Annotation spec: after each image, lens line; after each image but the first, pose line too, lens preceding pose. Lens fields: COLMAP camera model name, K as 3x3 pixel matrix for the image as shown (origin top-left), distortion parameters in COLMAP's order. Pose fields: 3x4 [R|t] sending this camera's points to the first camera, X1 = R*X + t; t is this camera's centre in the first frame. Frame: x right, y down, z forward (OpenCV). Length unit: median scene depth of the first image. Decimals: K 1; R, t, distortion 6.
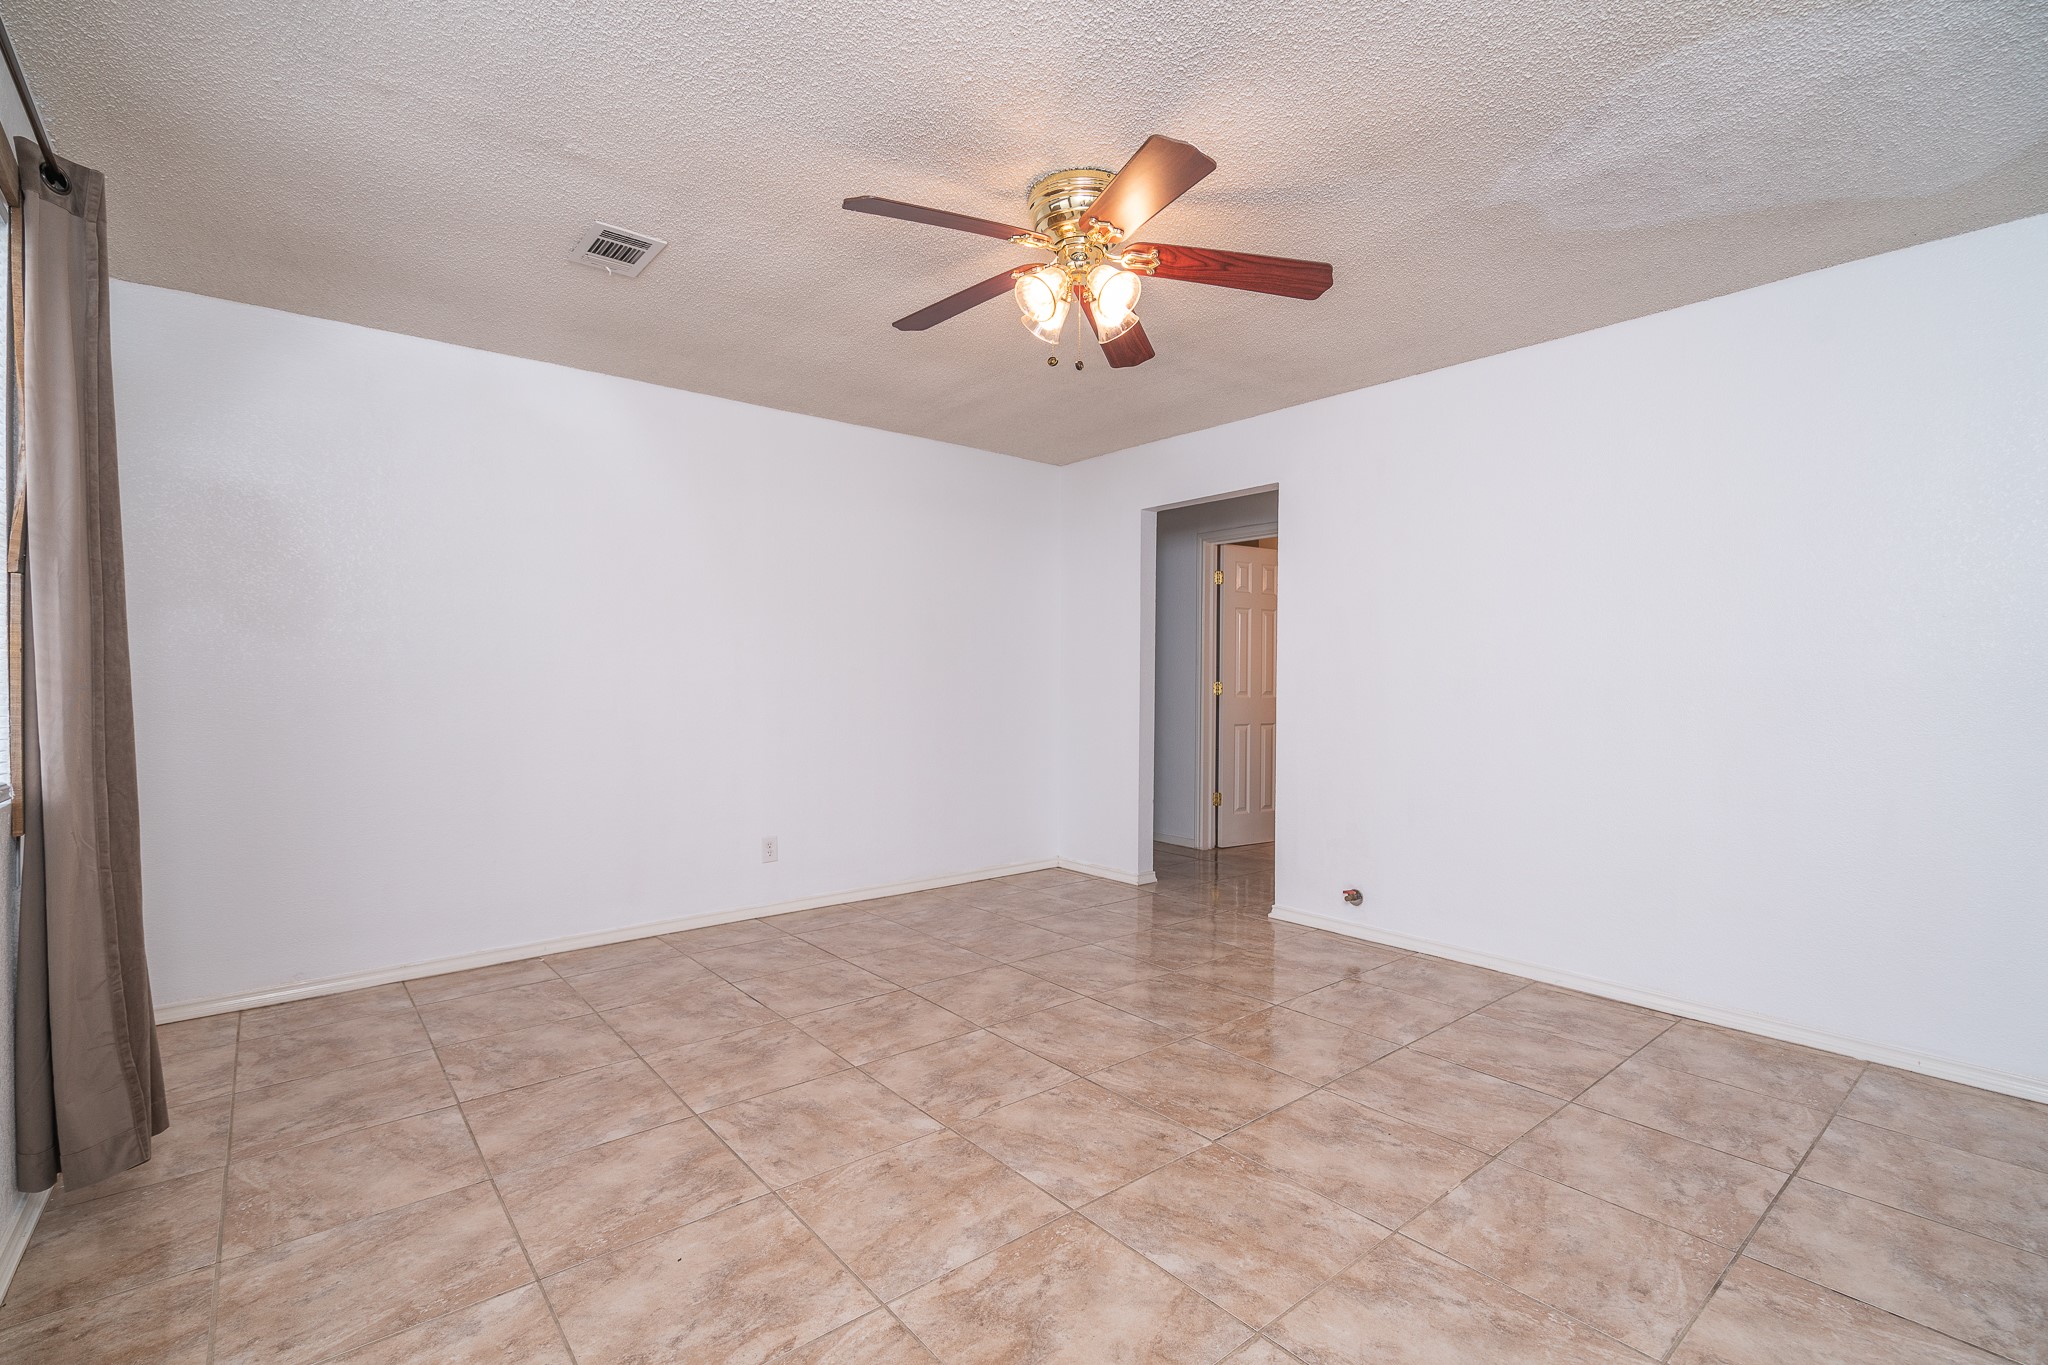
lens RADIAL K [[917.1, 0, 1023.3], [0, 917.1, 688.6], [0, 0, 1]] dist [0.000216, 0.000071]
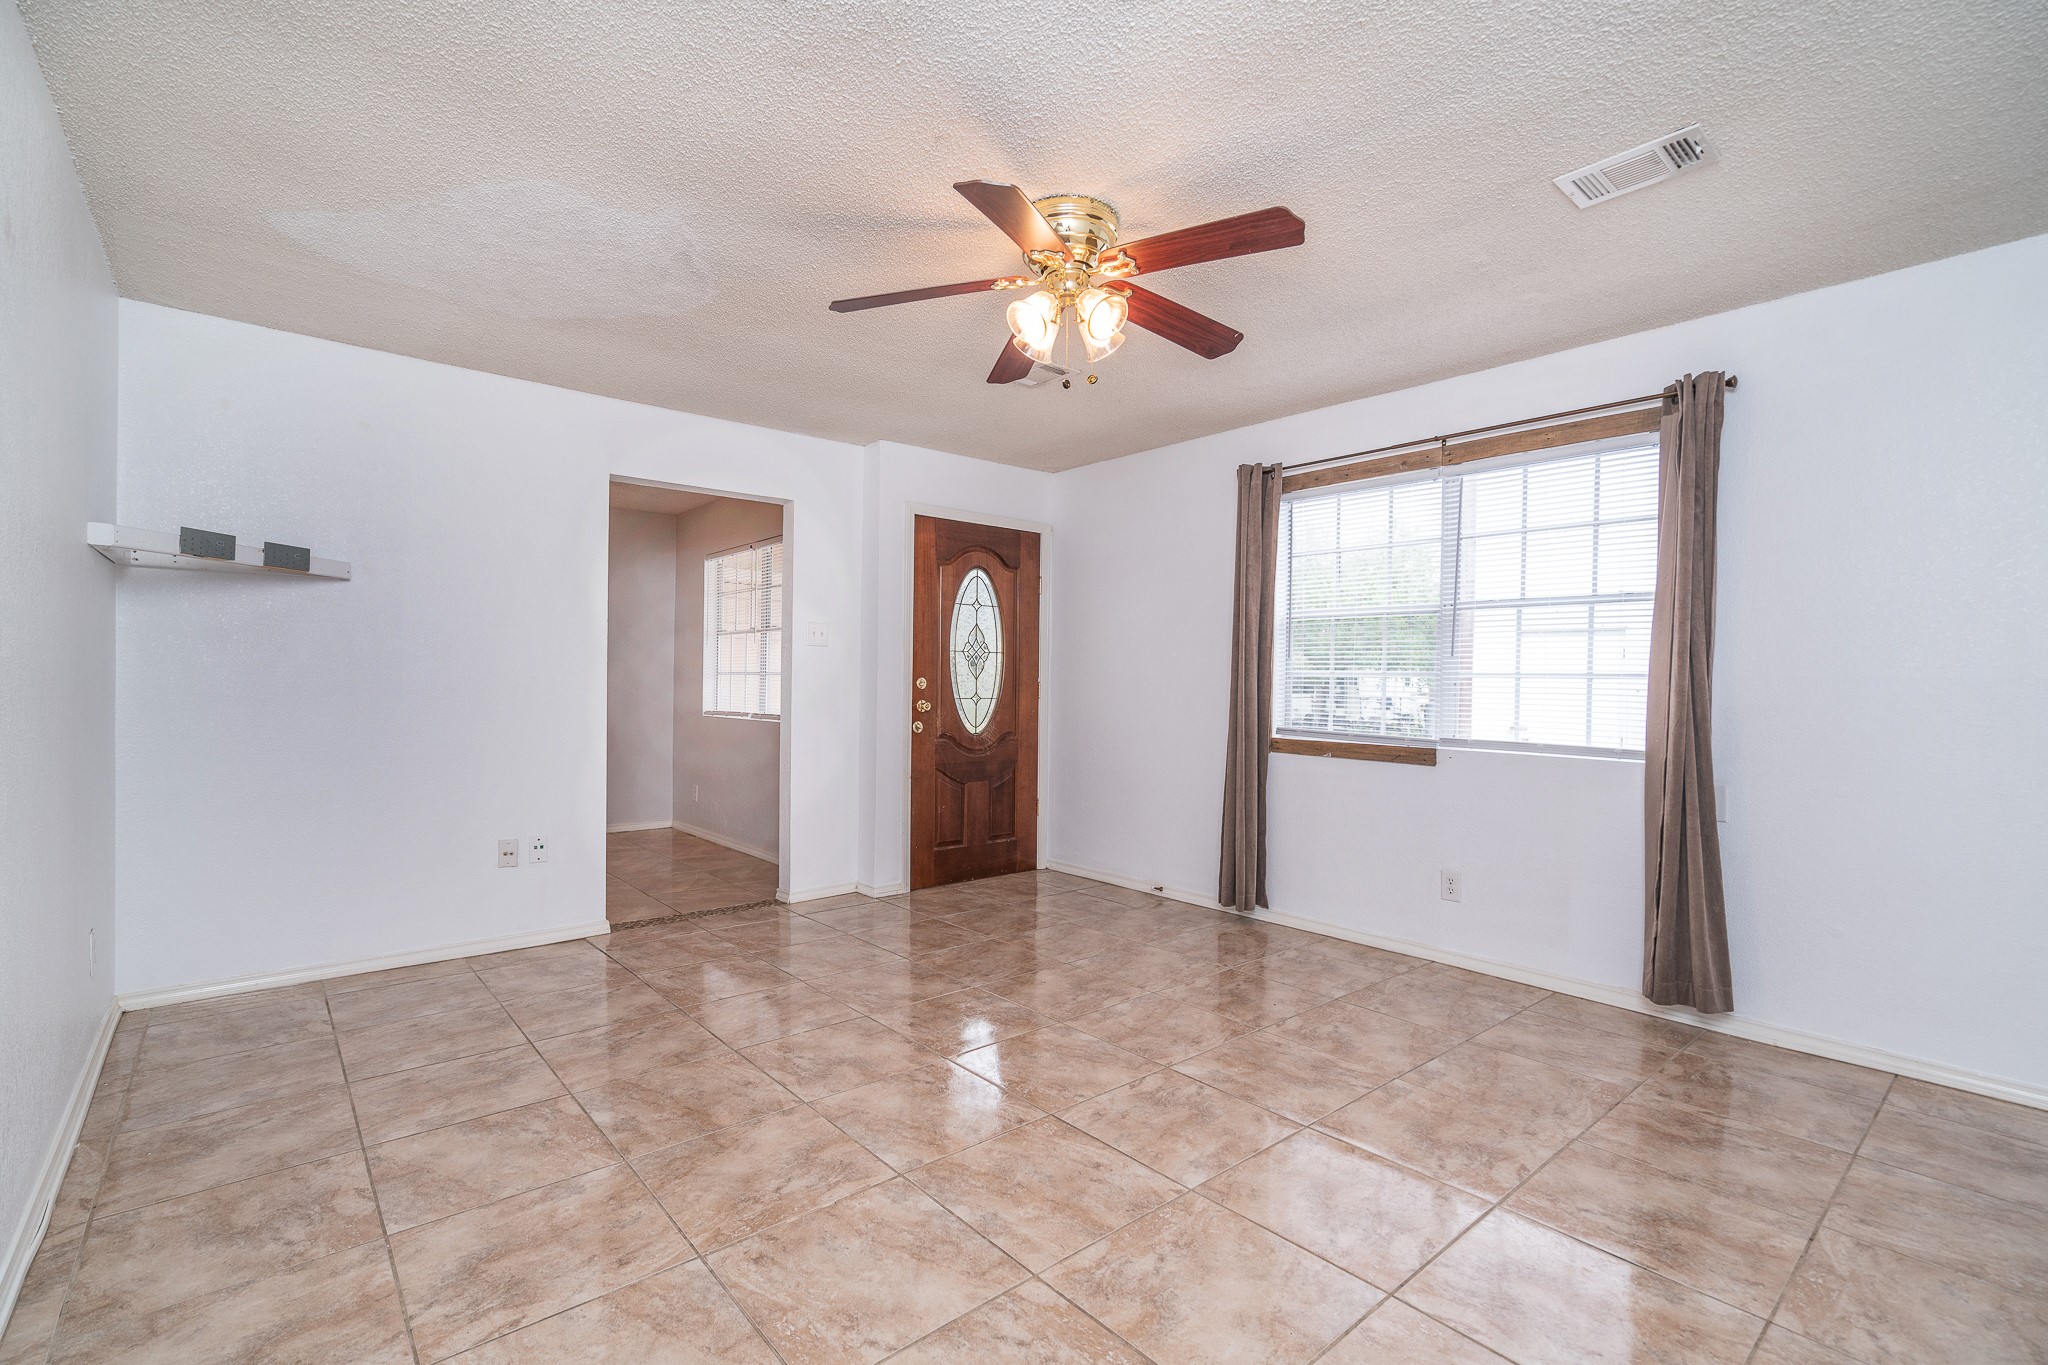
lens RADIAL K [[909.1, 0, 1024.1], [0, 909.1, 689.2], [0, 0, 1]] dist [0.001589, 0.000149]
pose [[-0.999780, -0.014772, -0.014906, 0.115228], [-0.014956, 0.999813, 0.012261, -0.016465], [0.014722, 0.012481, -0.999814, 1.977327]]
